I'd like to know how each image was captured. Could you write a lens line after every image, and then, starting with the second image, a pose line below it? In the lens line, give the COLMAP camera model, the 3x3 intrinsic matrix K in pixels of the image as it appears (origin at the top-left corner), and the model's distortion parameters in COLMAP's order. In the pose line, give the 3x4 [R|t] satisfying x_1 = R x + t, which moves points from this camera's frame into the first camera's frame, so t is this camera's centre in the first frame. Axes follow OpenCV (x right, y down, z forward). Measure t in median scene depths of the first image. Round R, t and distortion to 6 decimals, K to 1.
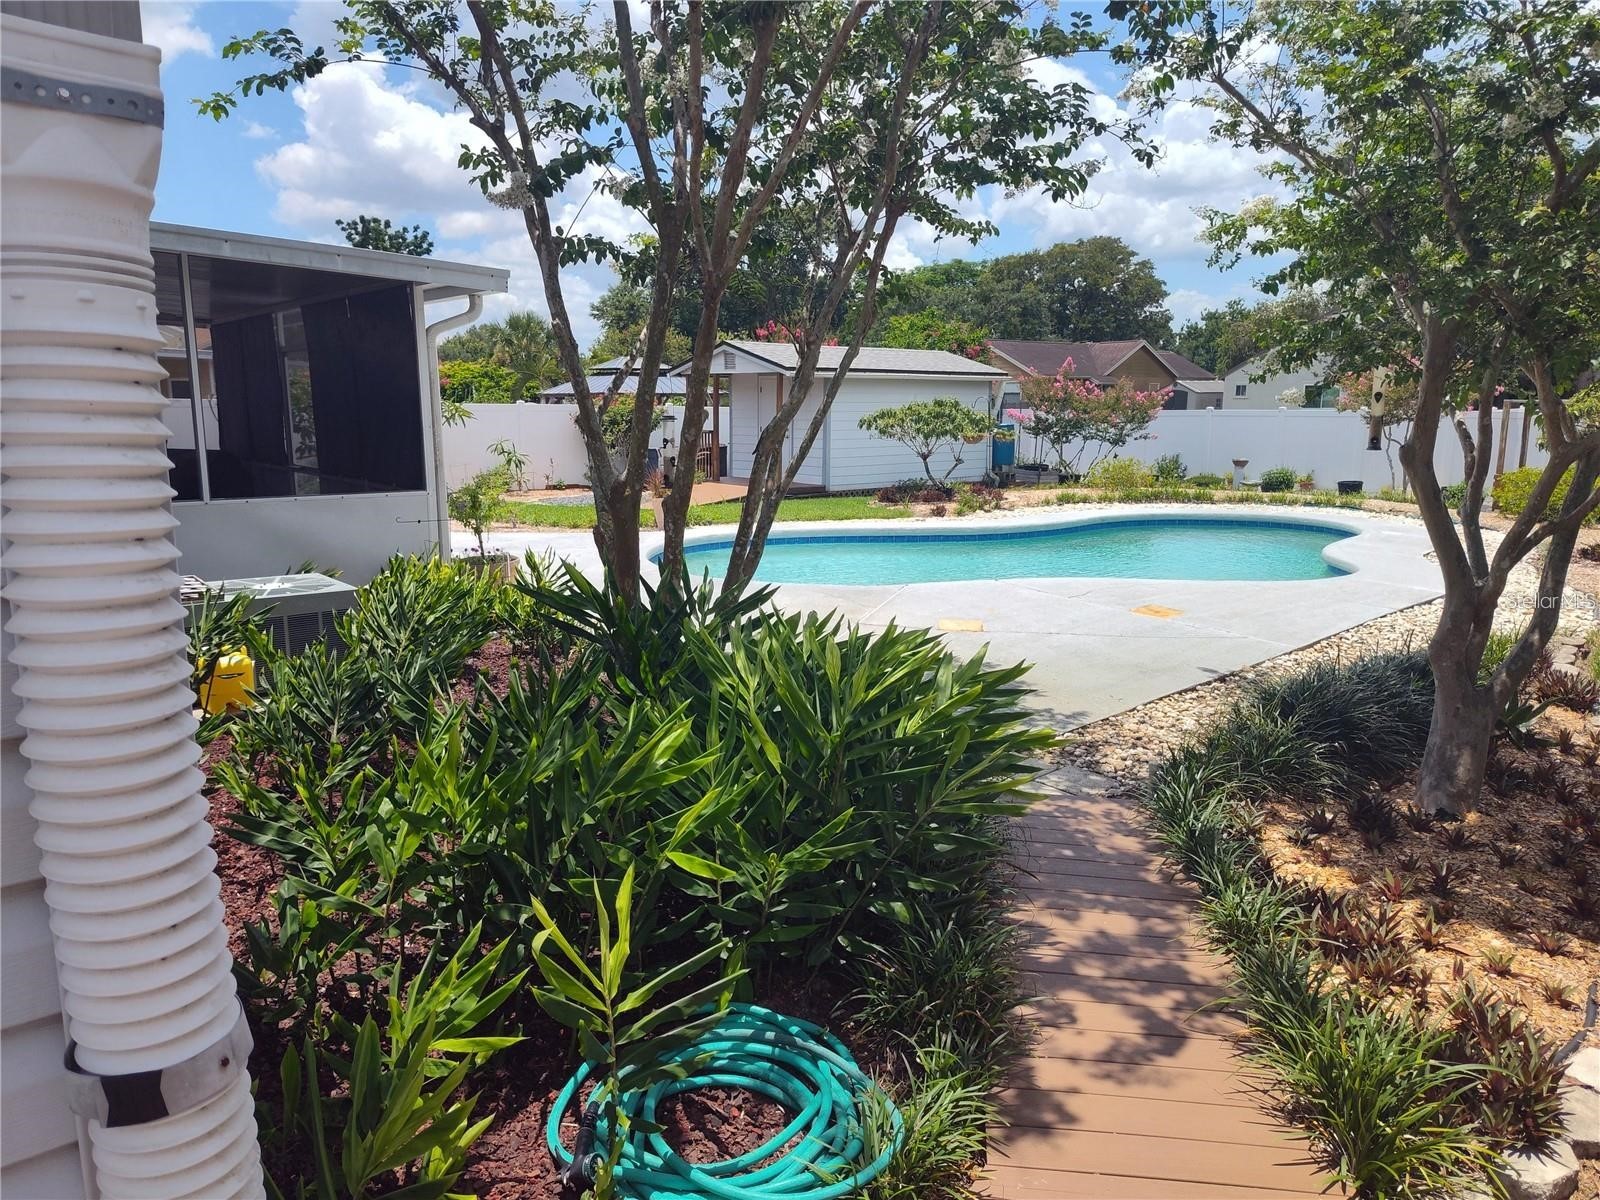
lens RADIAL K [[1102.0, 0, 793.0], [0, 1102.0, 606.3], [0, 0, 1]] dist [0.045615, -0.048458]
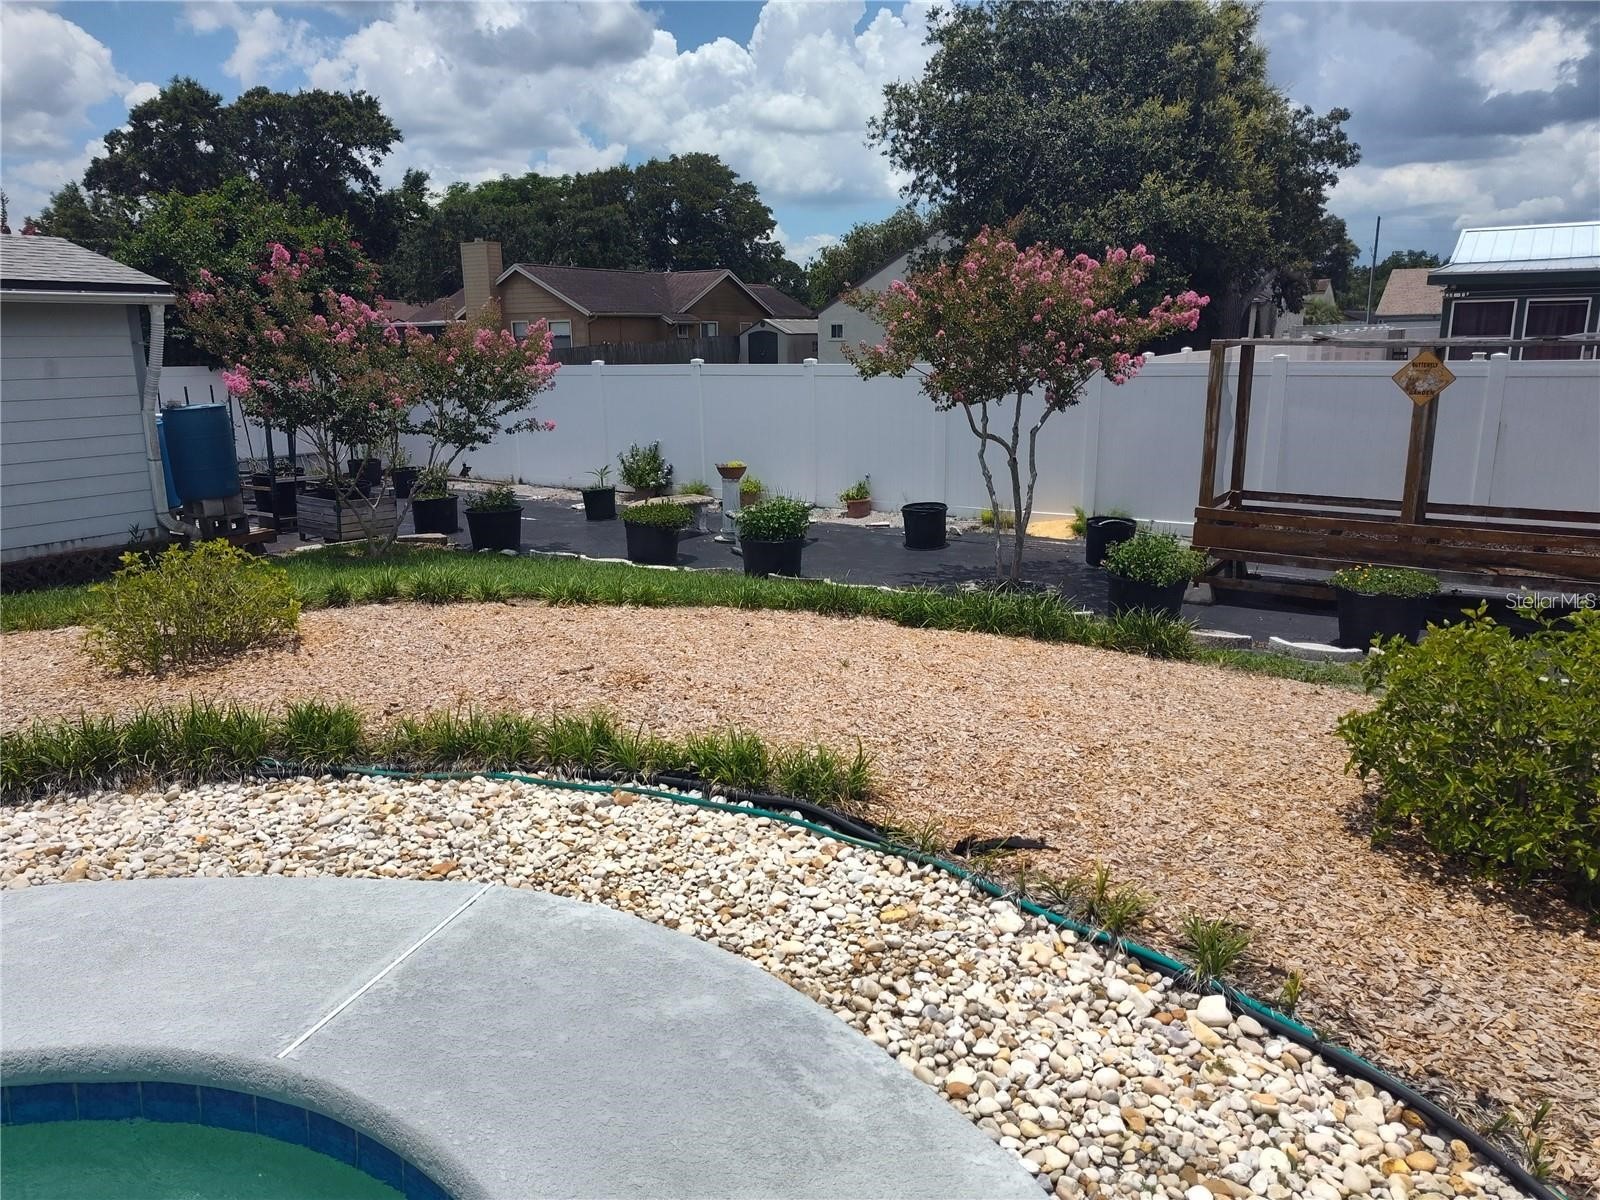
lens RADIAL K [[1102.0, 0, 793.0], [0, 1102.0, 606.3], [0, 0, 1]] dist [0.045615, -0.048458]
pose [[0.954658, -0.074746, 0.288169, 0.071958], [0.060305, 0.996454, 0.058681, -0.024630], [-0.291534, -0.038642, 0.955780, 0.129465]]
